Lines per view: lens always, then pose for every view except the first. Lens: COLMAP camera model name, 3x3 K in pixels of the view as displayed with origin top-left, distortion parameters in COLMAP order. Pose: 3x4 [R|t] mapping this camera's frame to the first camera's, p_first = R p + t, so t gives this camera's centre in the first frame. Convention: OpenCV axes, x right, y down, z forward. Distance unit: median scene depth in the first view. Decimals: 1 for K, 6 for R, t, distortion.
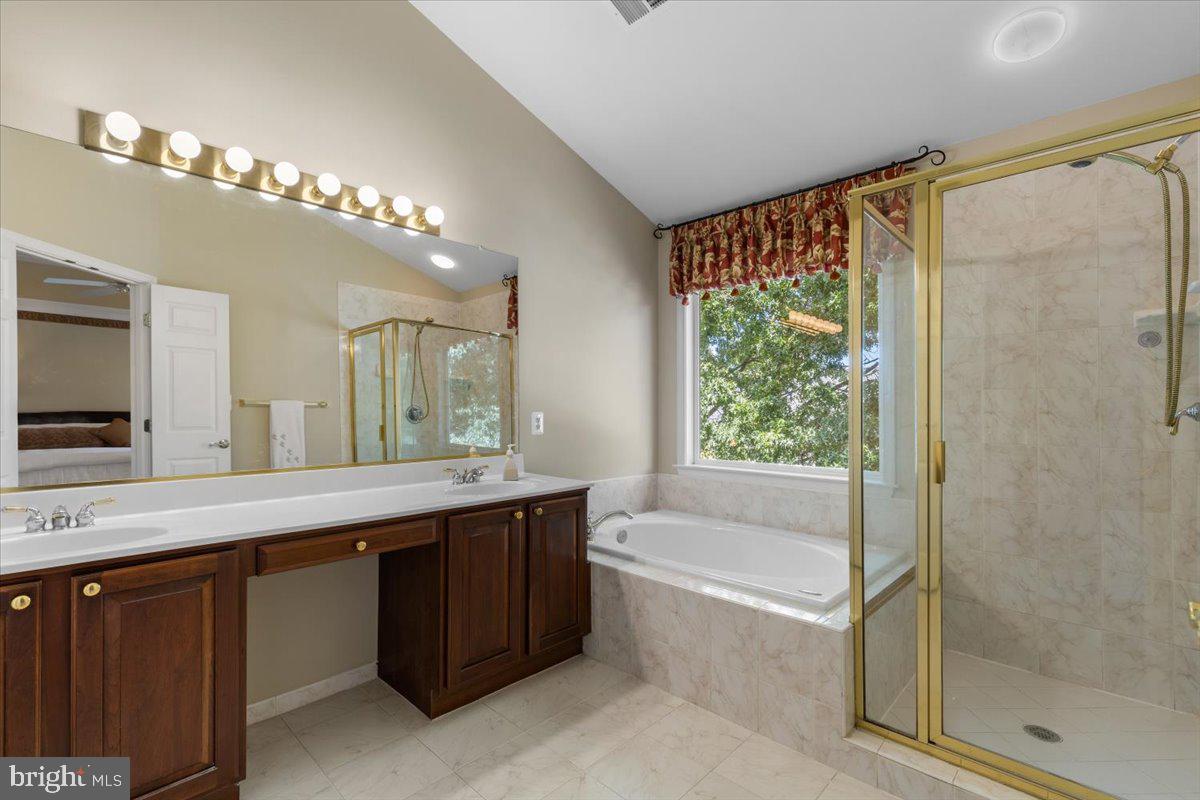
lens RADIAL K [[541.3, 0, 595.1], [0, 541.3, 403.8], [0, 0, 1]] dist [0.003697, 0.000265]
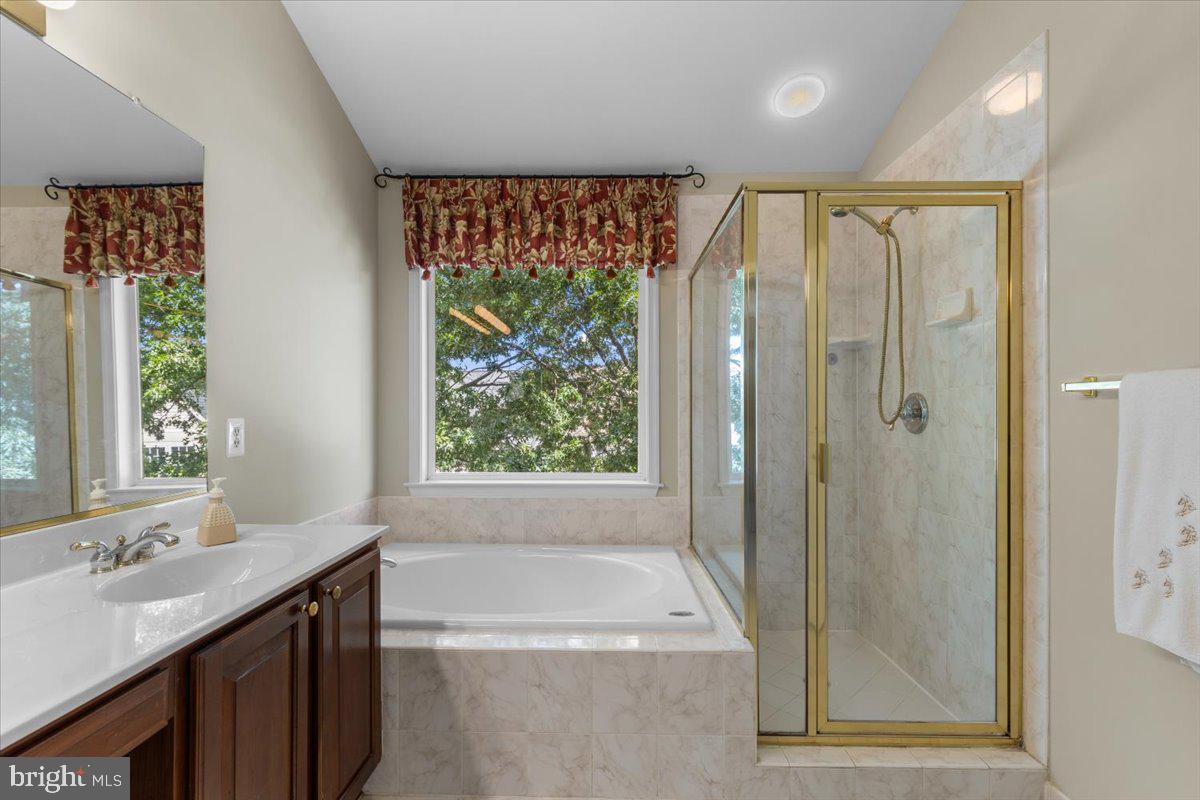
lens RADIAL K [[541.3, 0, 595.1], [0, 541.3, 403.8], [0, 0, 1]] dist [0.003697, 0.000265]
pose [[0.729983, 0.005056, 0.683447, -0.218170], [-0.005375, 0.999984, -0.001657, -0.001615], [-0.683444, -0.002464, 0.729998, 0.285964]]
